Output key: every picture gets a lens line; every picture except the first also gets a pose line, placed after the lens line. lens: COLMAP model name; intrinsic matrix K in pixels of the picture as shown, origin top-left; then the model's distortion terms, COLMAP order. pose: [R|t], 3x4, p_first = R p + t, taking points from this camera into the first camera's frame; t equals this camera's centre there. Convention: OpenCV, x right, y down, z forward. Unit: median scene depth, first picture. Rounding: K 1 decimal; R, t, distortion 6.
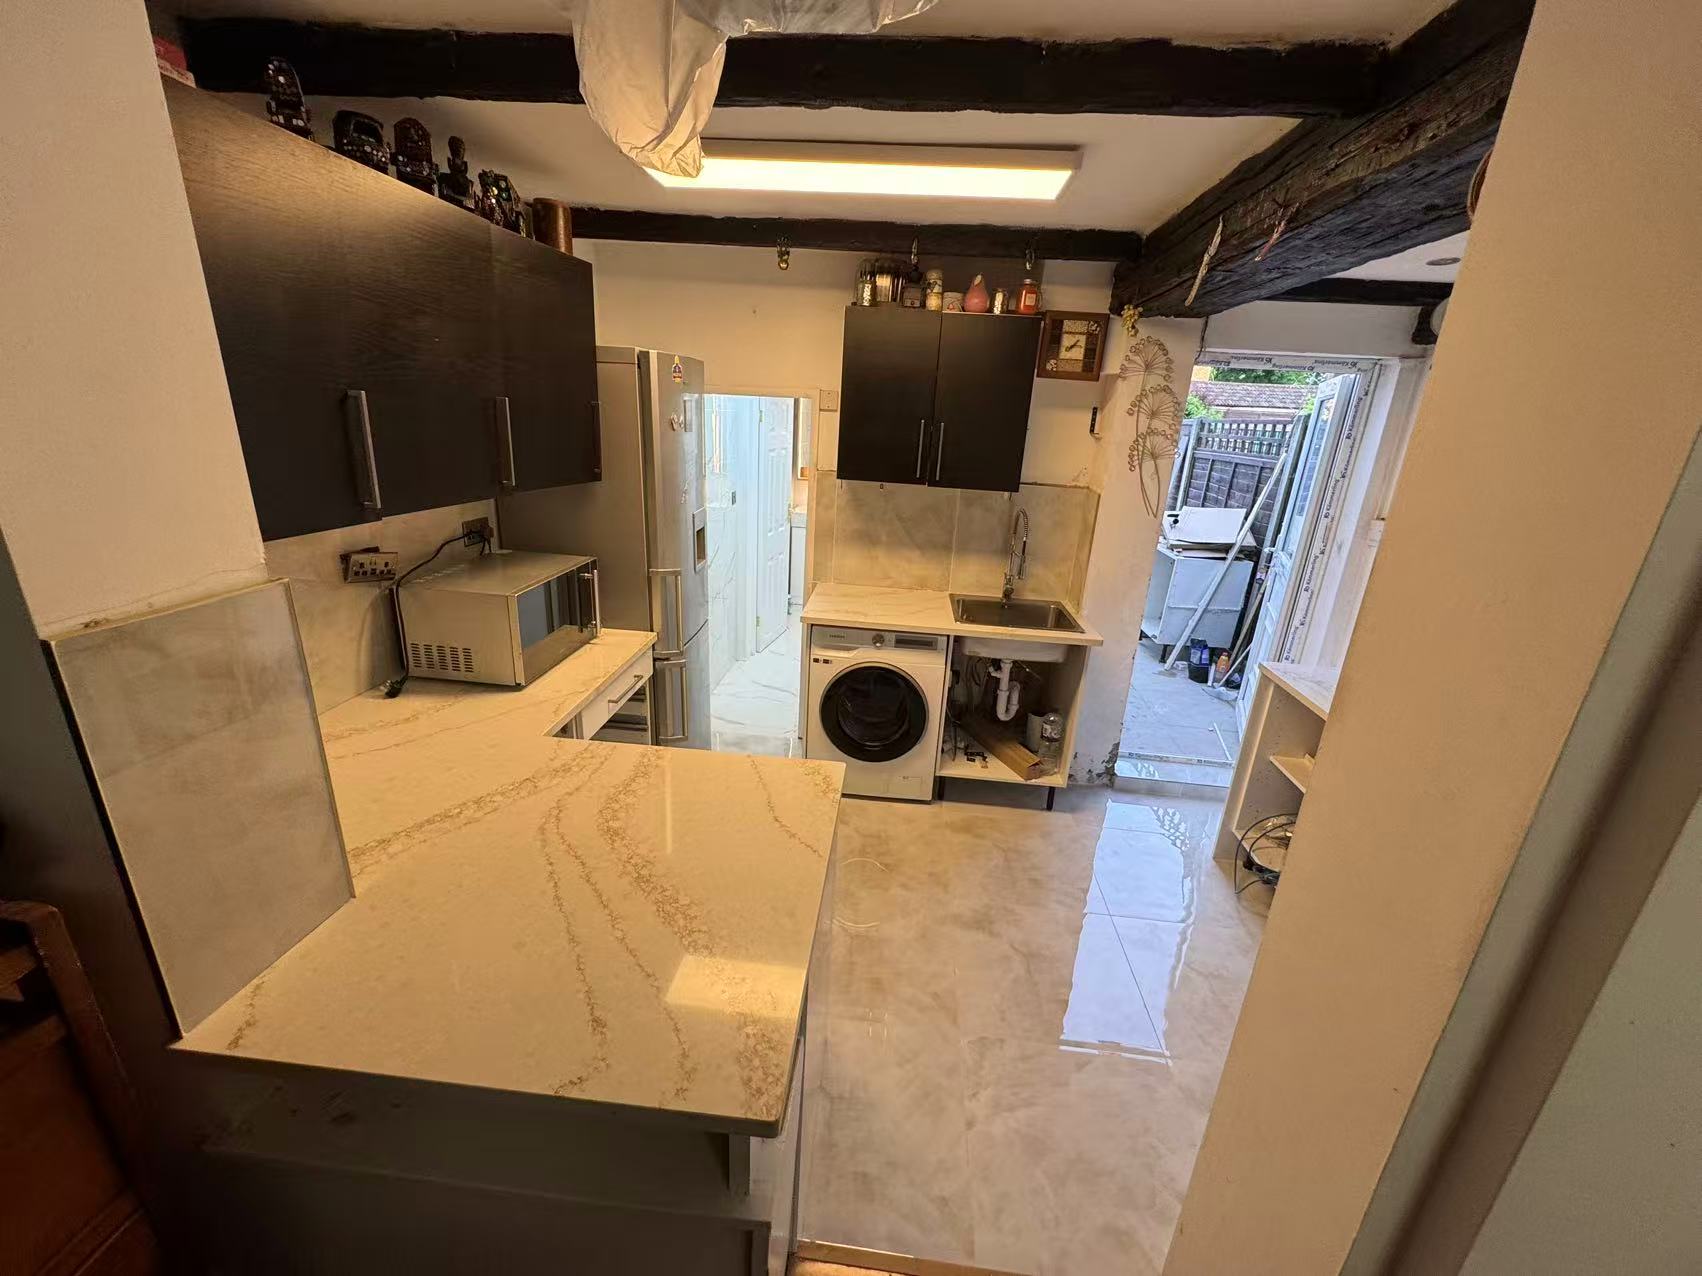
lens RADIAL K [[676.9, 0, 850.8], [0, 676.9, 633.3], [0, 0, 1]] dist [-0.002380, 0.000910]
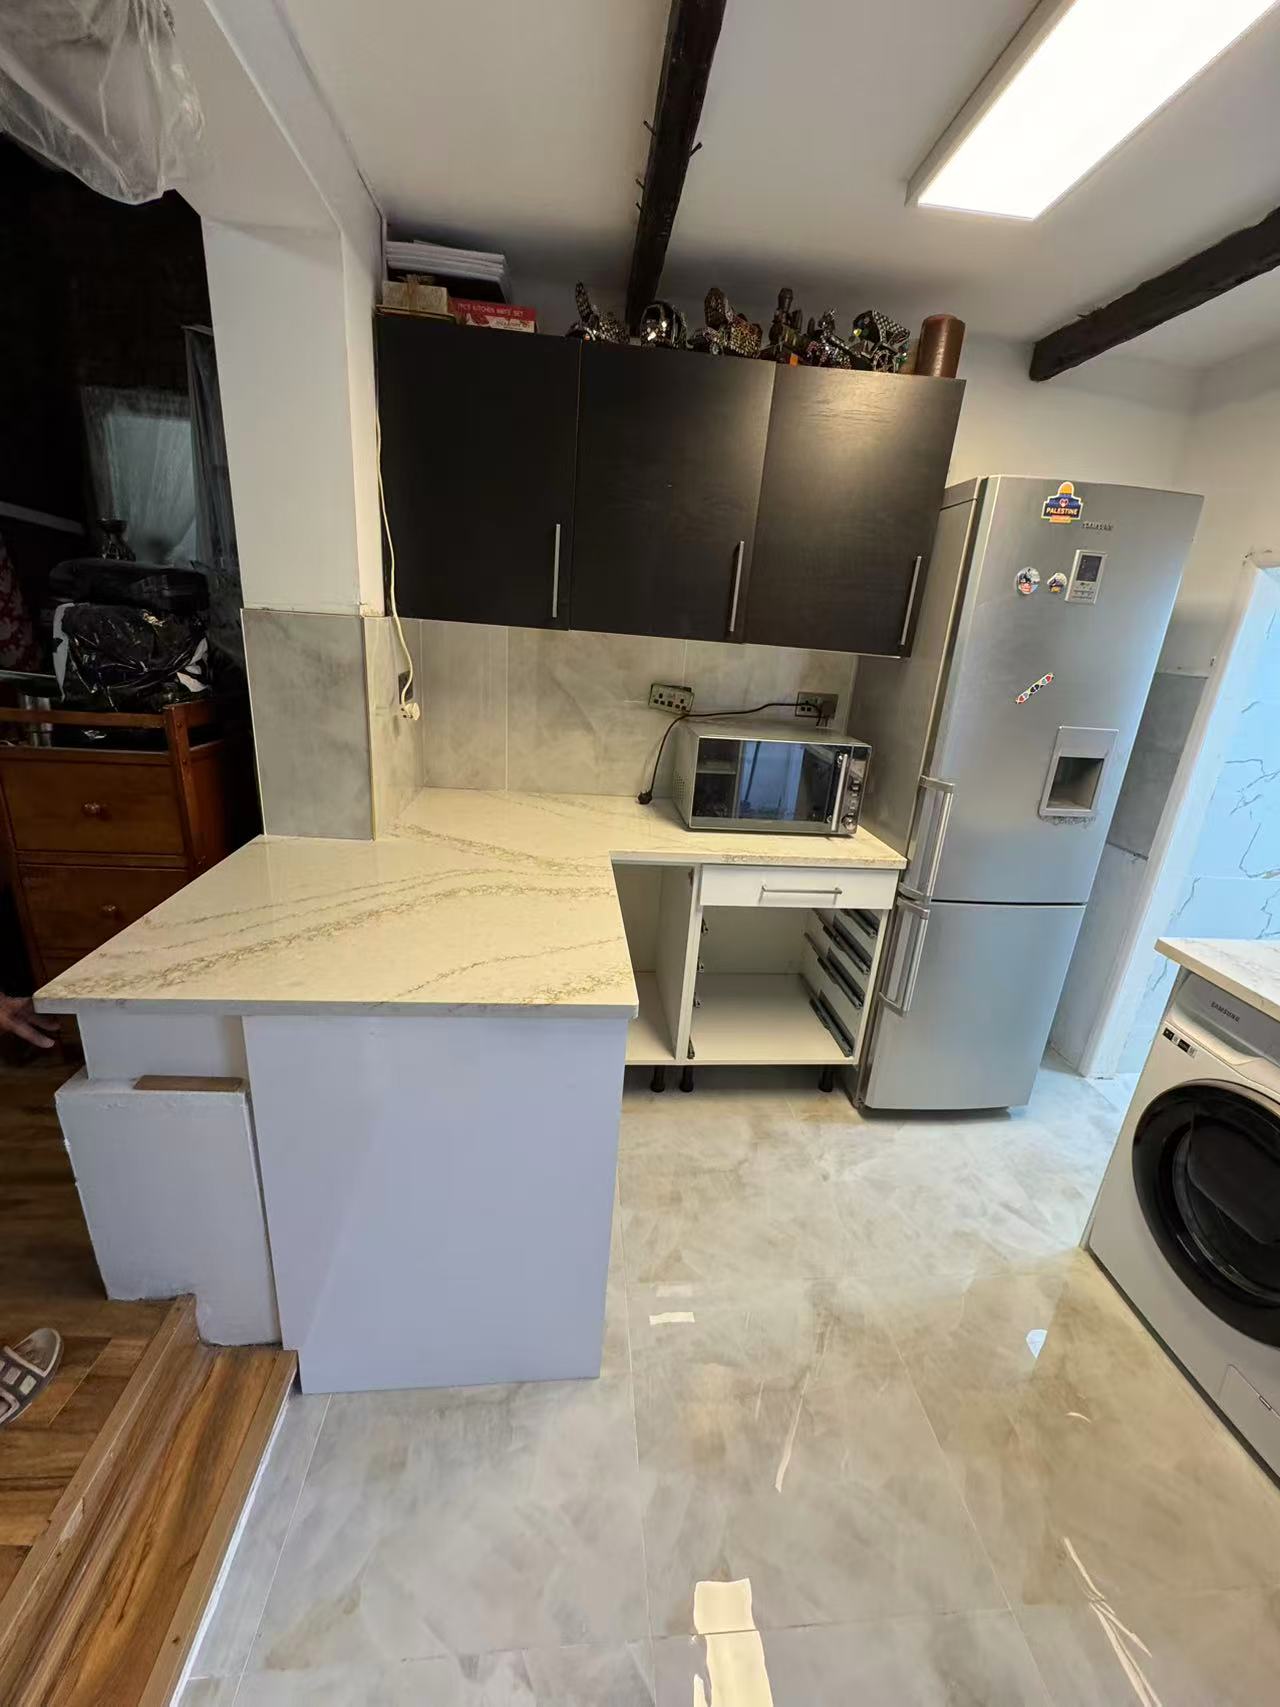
lens RADIAL K [[678.9, 0, 640.3], [0, 678.9, 848.4], [0, 0, 1]] dist [-0.002380, 0.000910]
pose [[0.186034, 0.269200, -0.944946, 0.342112], [-0.364447, 0.912034, 0.188075, -0.042099], [0.912453, 0.309394, 0.267778, 0.465137]]
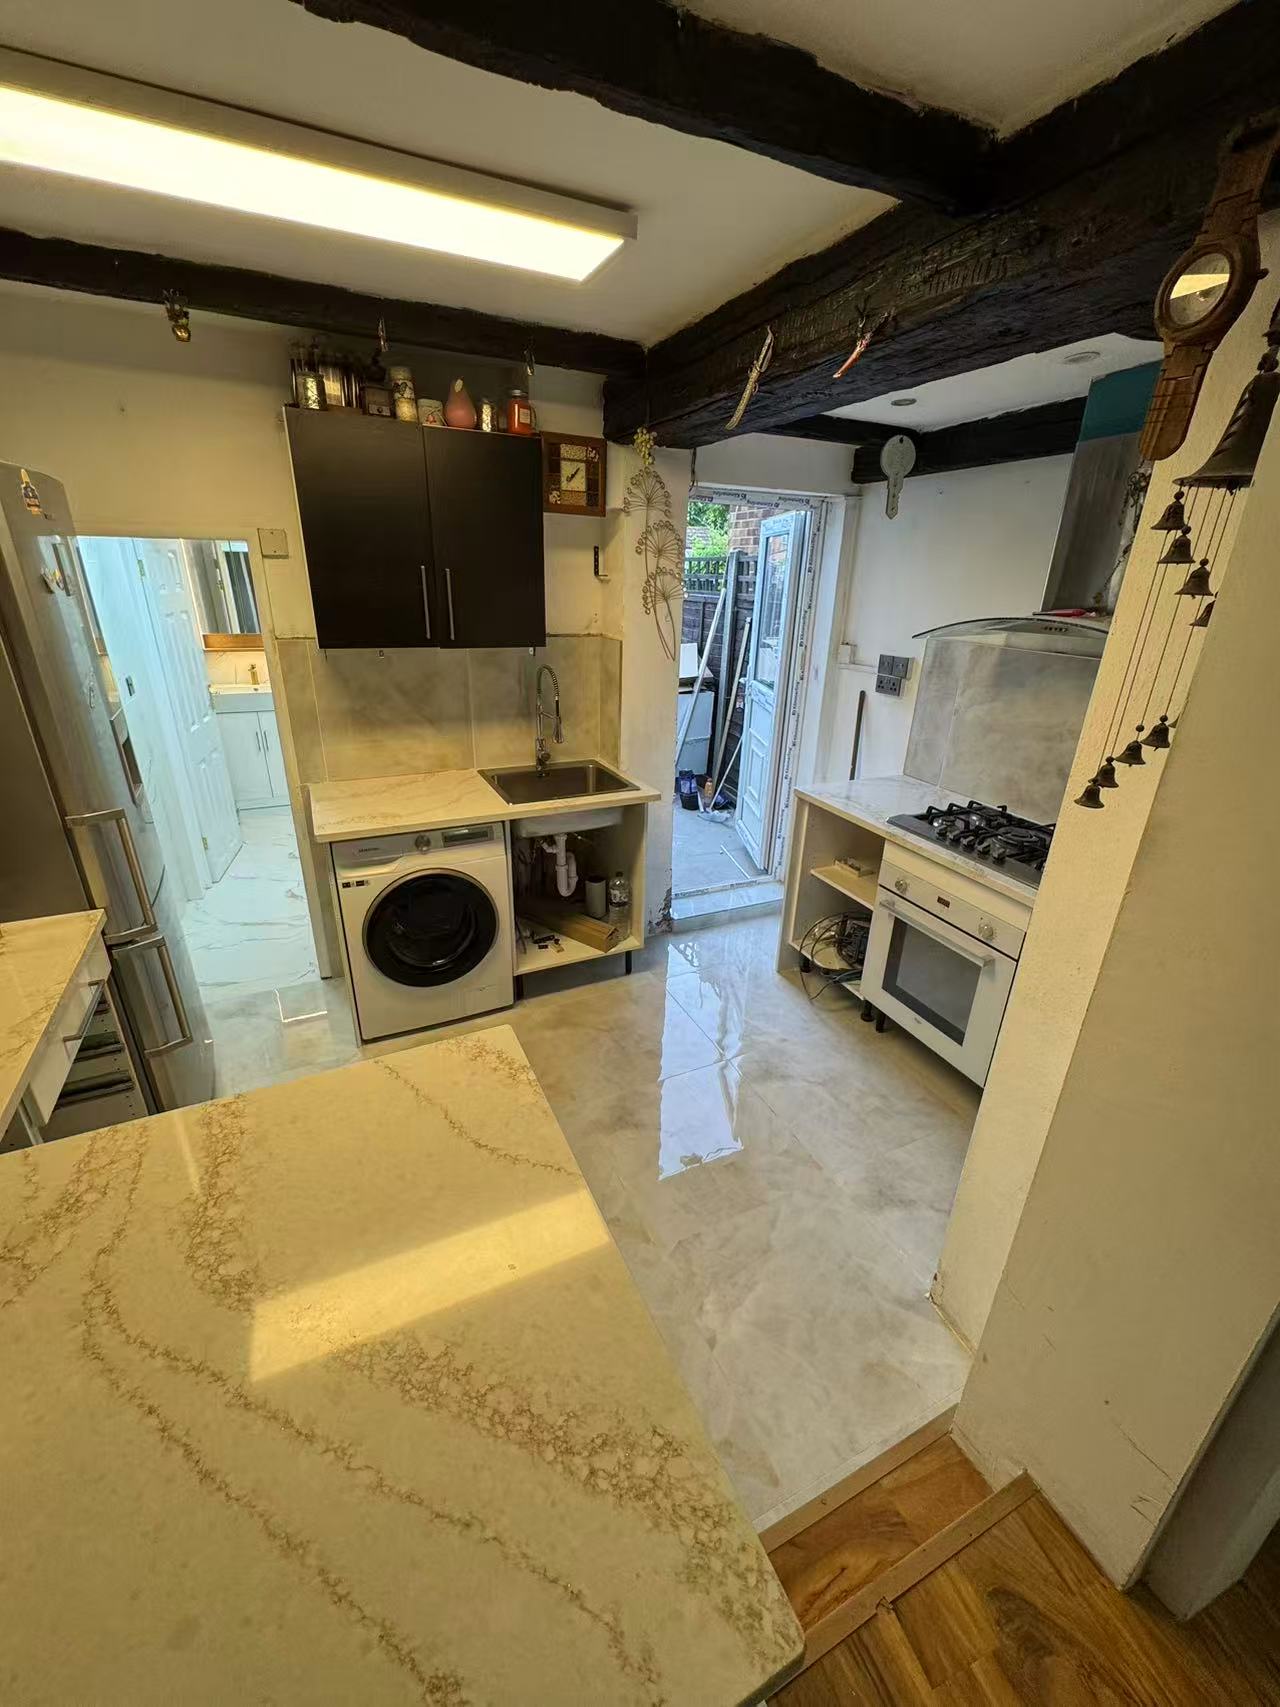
lens RADIAL K [[678.9, 0, 642.4], [0, 678.9, 849.2], [0, 0, 1]] dist [-0.002380, 0.000910]
pose [[0.860523, -0.220848, 0.459050, -0.112225], [0.177921, 0.974686, 0.135393, -0.048250], [-0.477330, -0.034834, 0.878033, 0.152094]]
